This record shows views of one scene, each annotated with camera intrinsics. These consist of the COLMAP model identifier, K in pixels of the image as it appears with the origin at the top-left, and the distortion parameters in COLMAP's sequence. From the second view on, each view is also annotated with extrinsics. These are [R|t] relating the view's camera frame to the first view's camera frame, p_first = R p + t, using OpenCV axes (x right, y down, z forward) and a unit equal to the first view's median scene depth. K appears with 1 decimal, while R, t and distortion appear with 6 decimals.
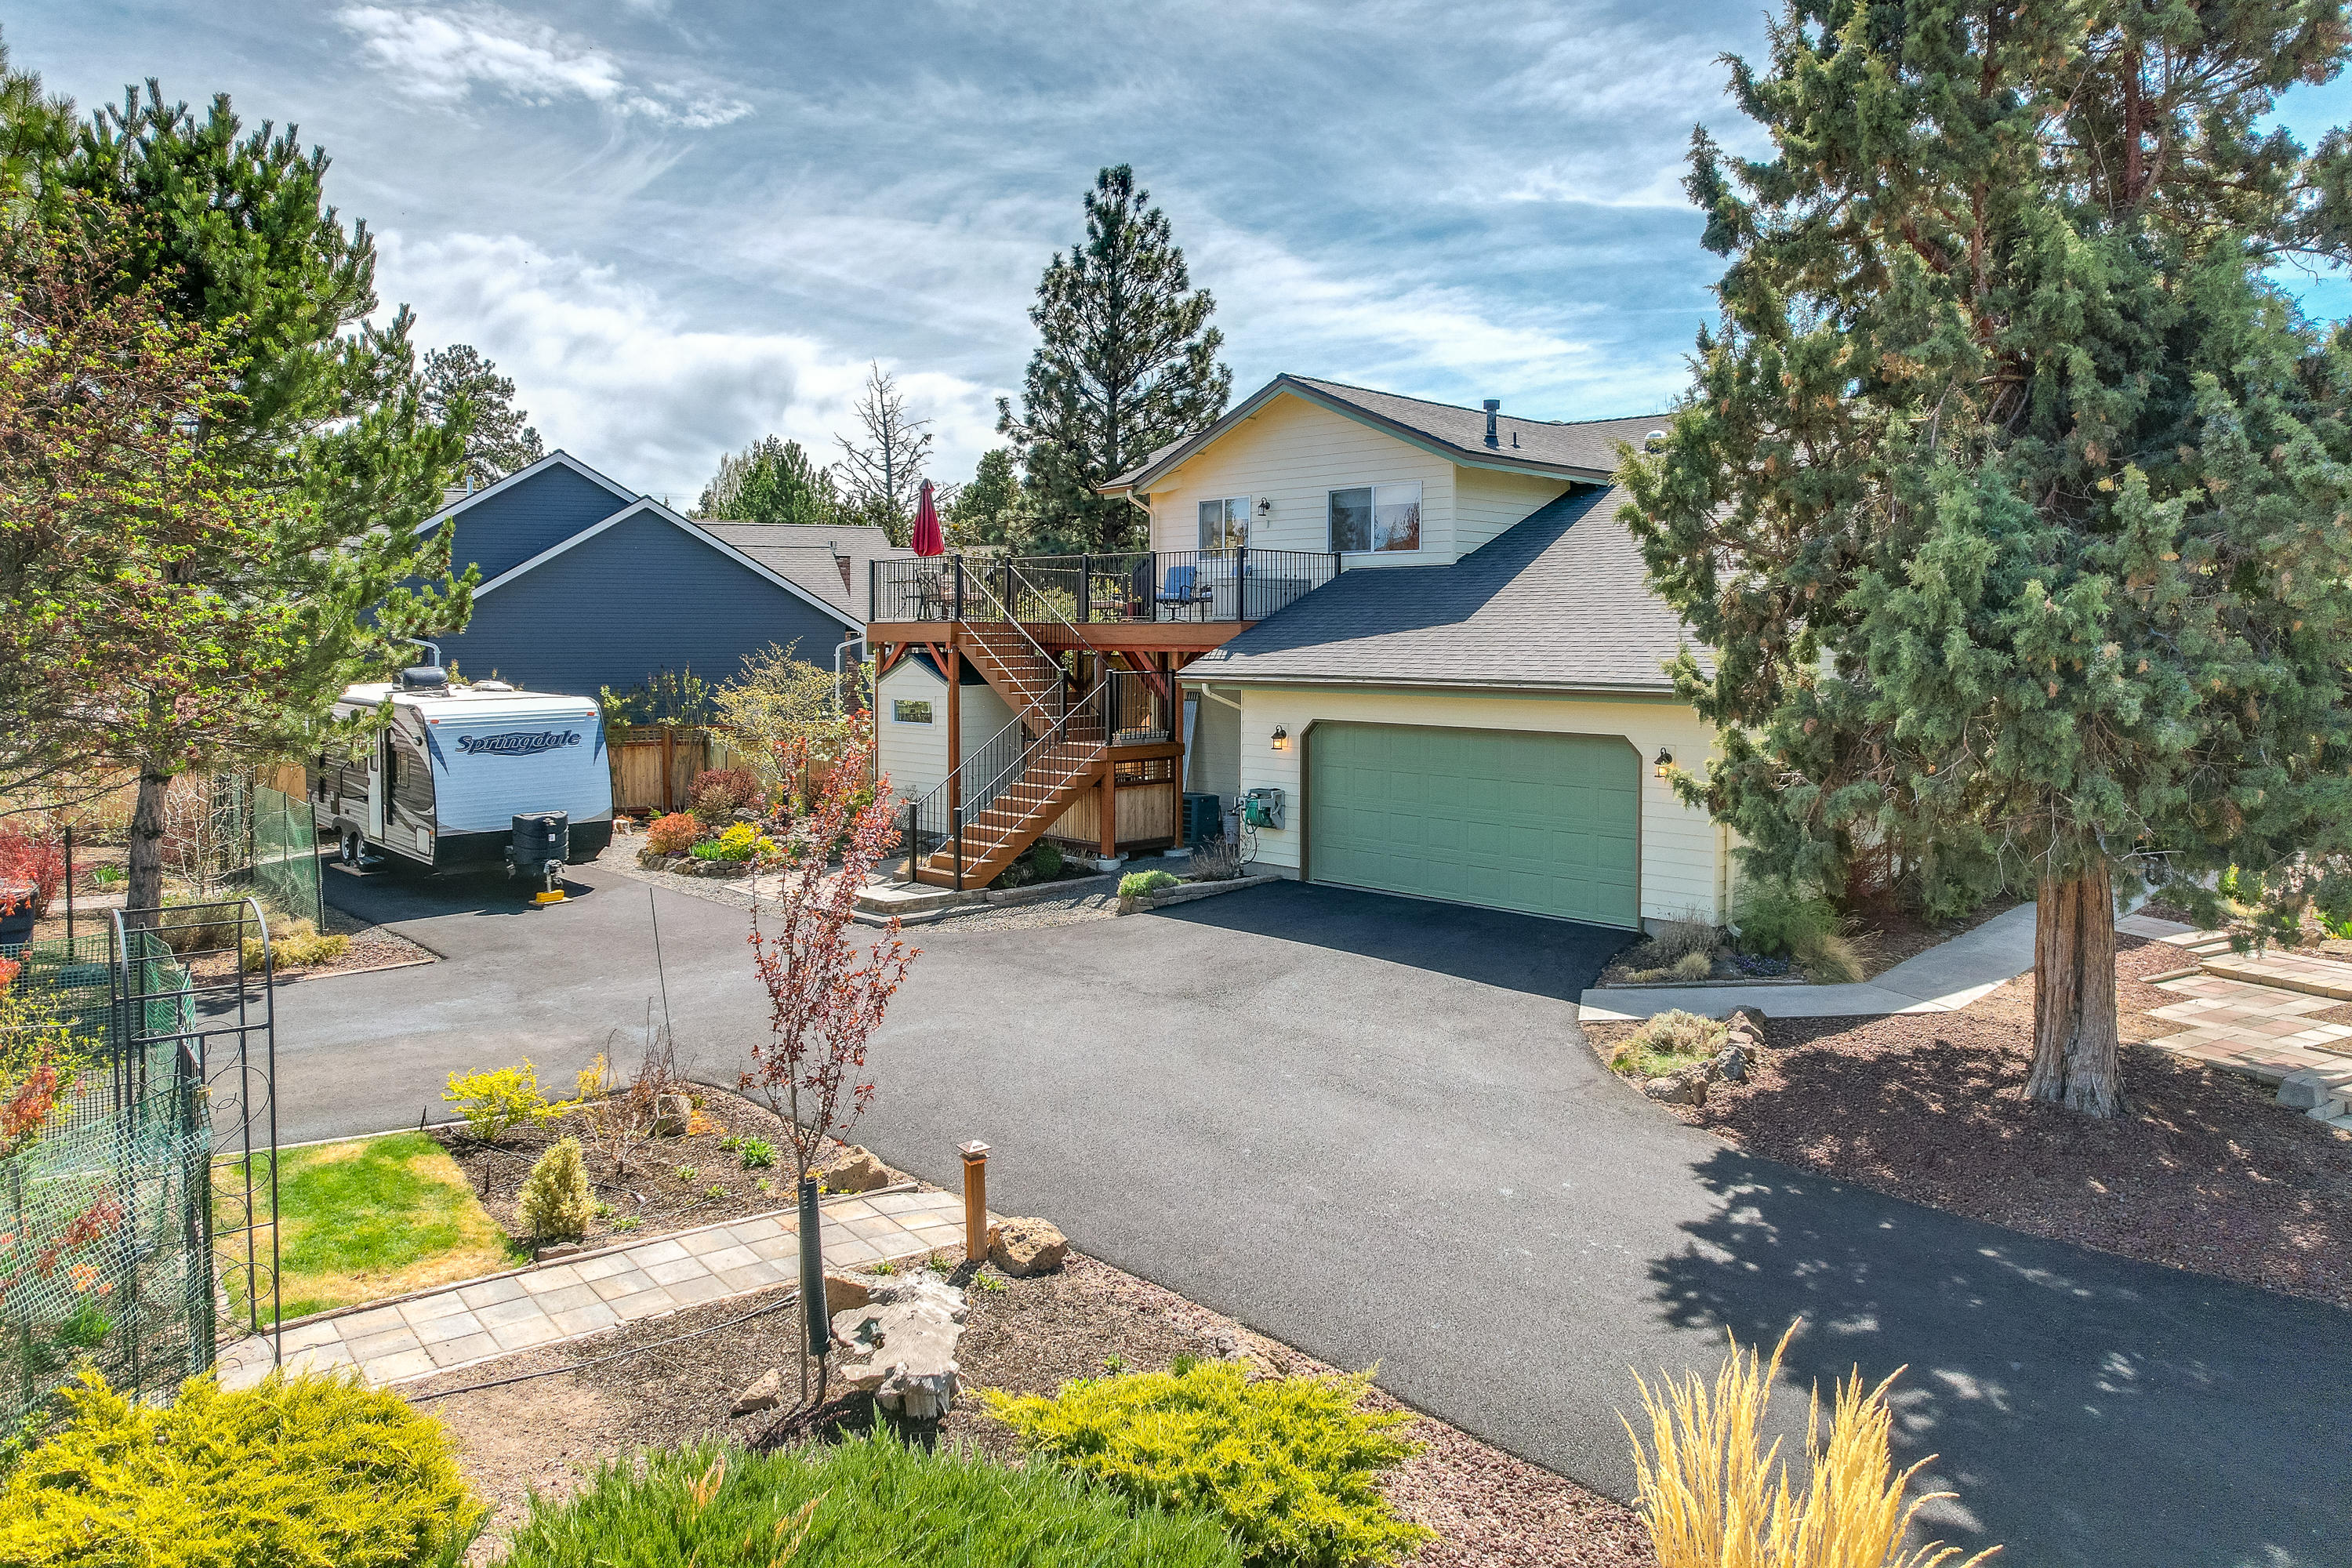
lens RADIAL K [[1489.3, 0, 1318.3], [0, 1489.3, 776.0], [0, 0, 1]] dist [-0.041626, 0.001389]
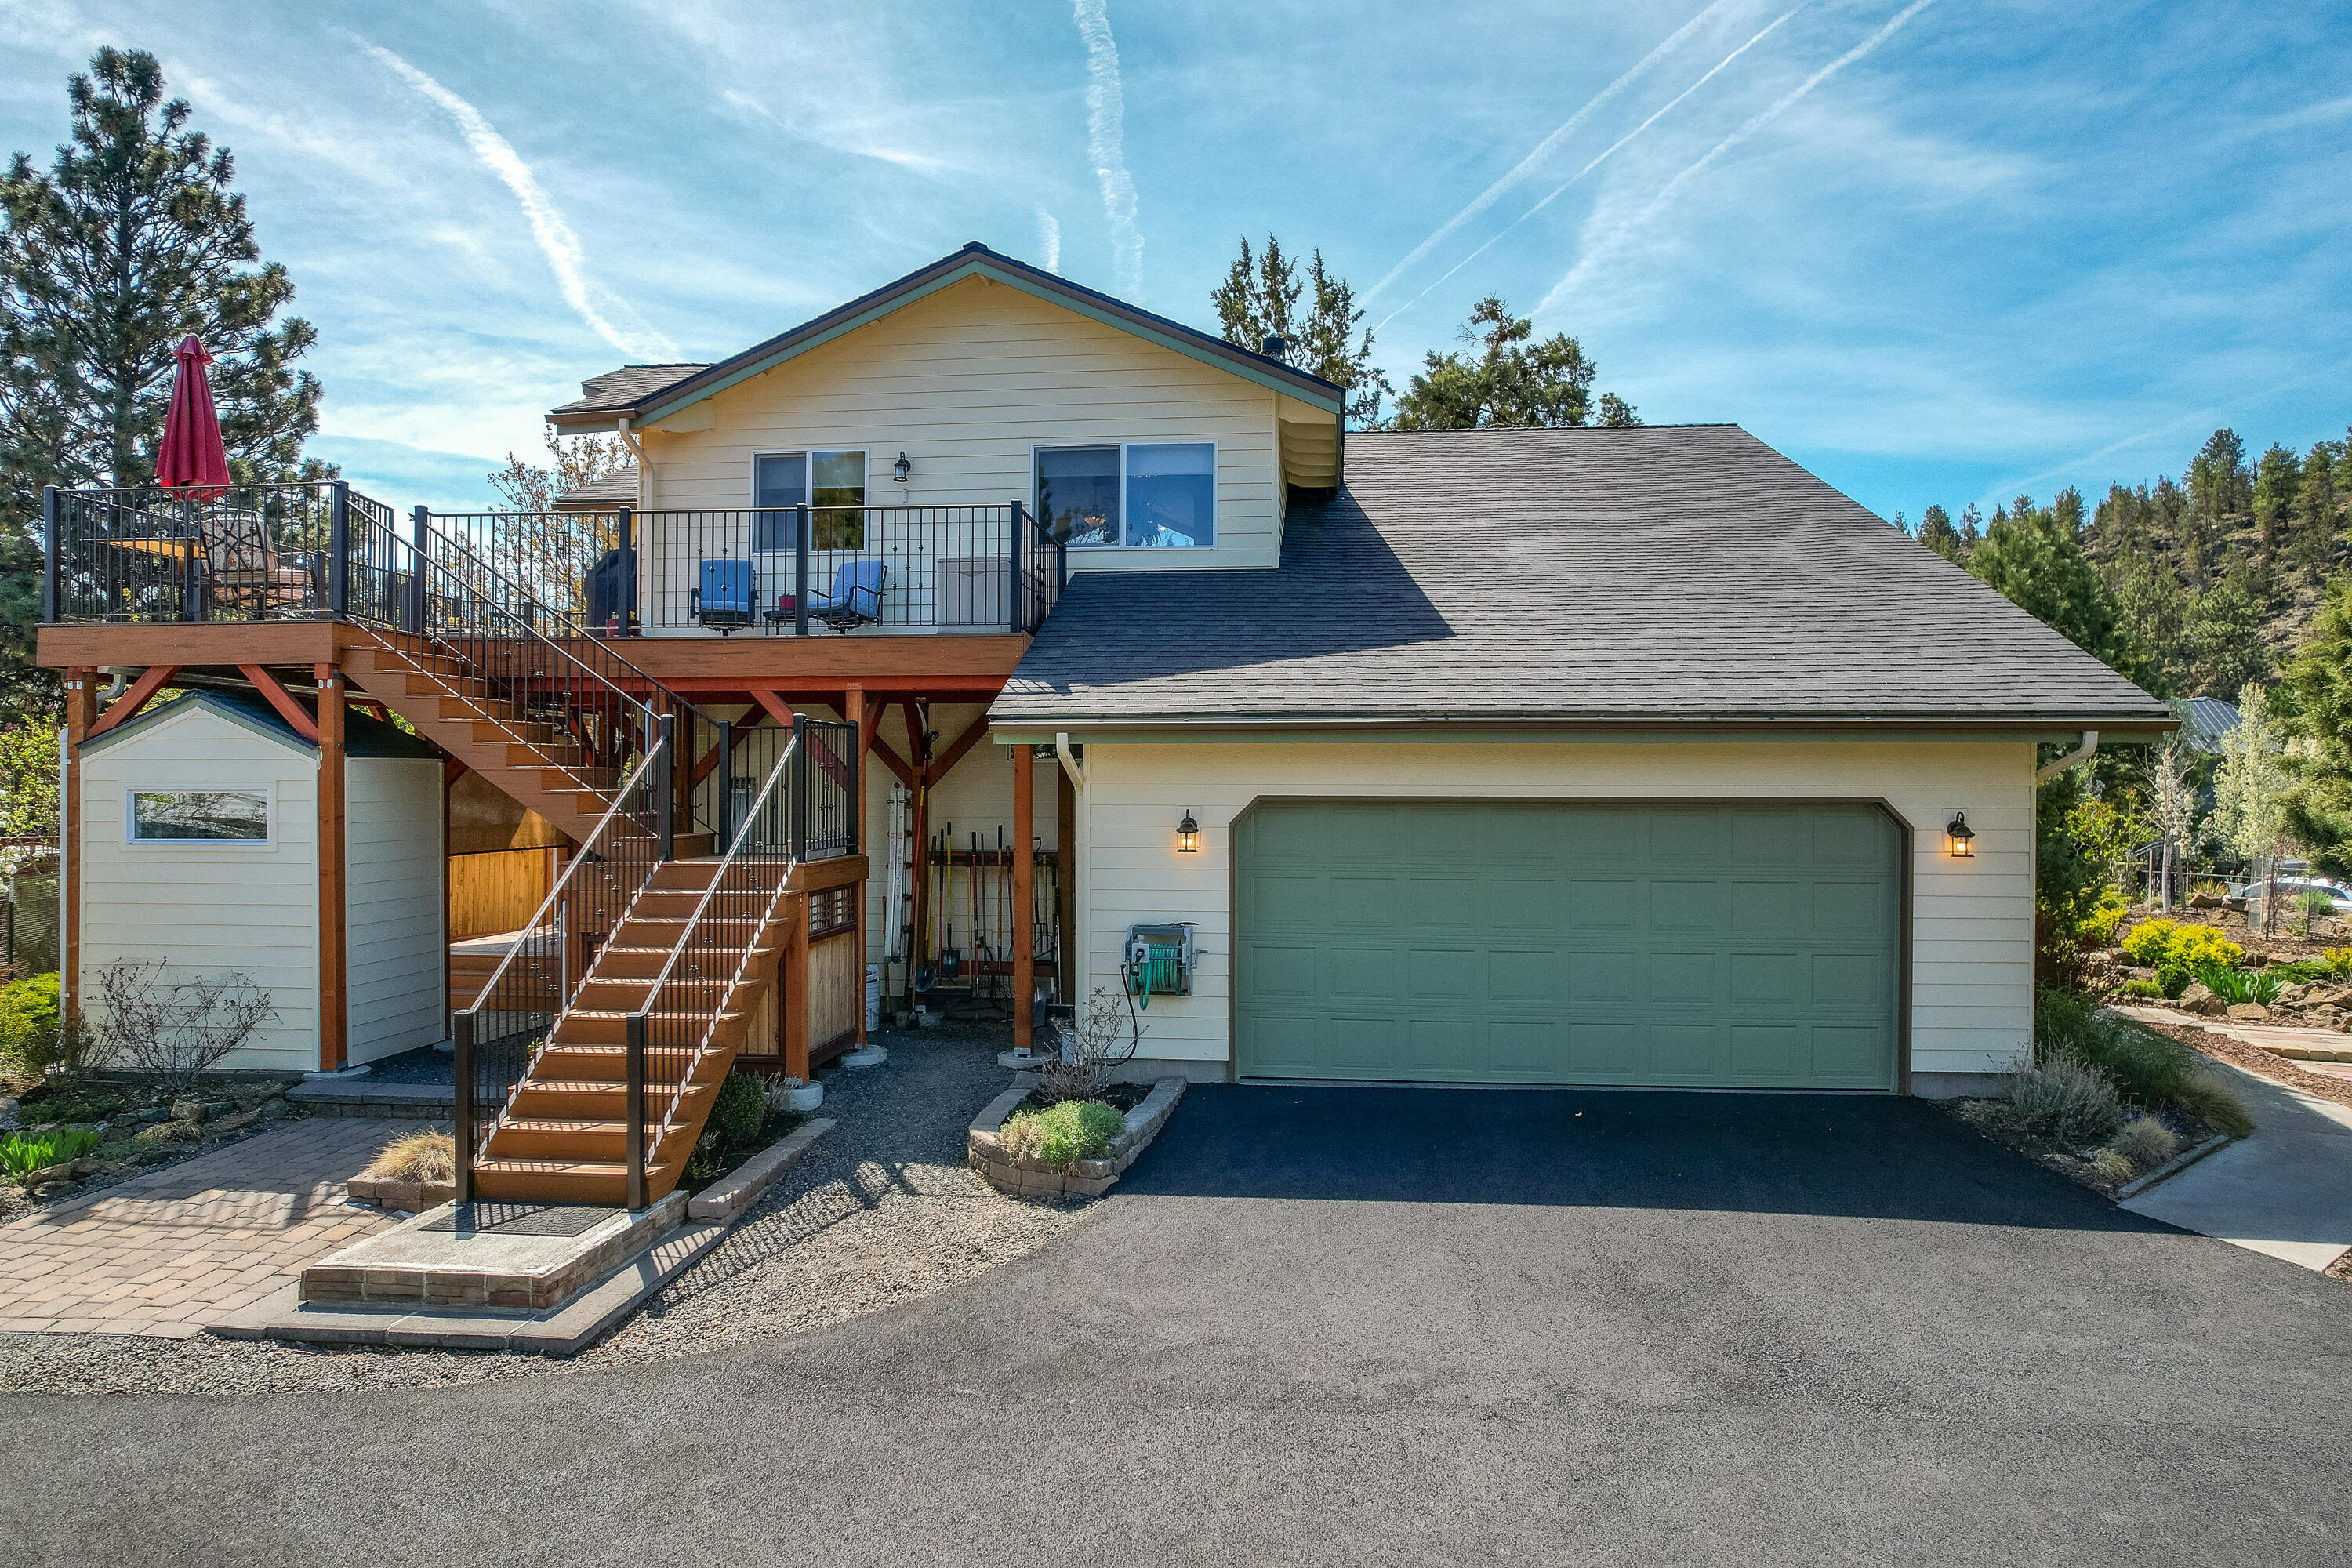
lens RADIAL K [[1495.7, 0, 1296.6], [0, 1495.7, 808.3], [0, 0, 1]] dist [-0.072457, 0.060291]
pose [[0.814363, -0.019115, 0.580041, -0.268014], [0.057162, 0.997239, -0.047390, -0.004679], [-0.577534, 0.071750, 0.813208, 0.442280]]
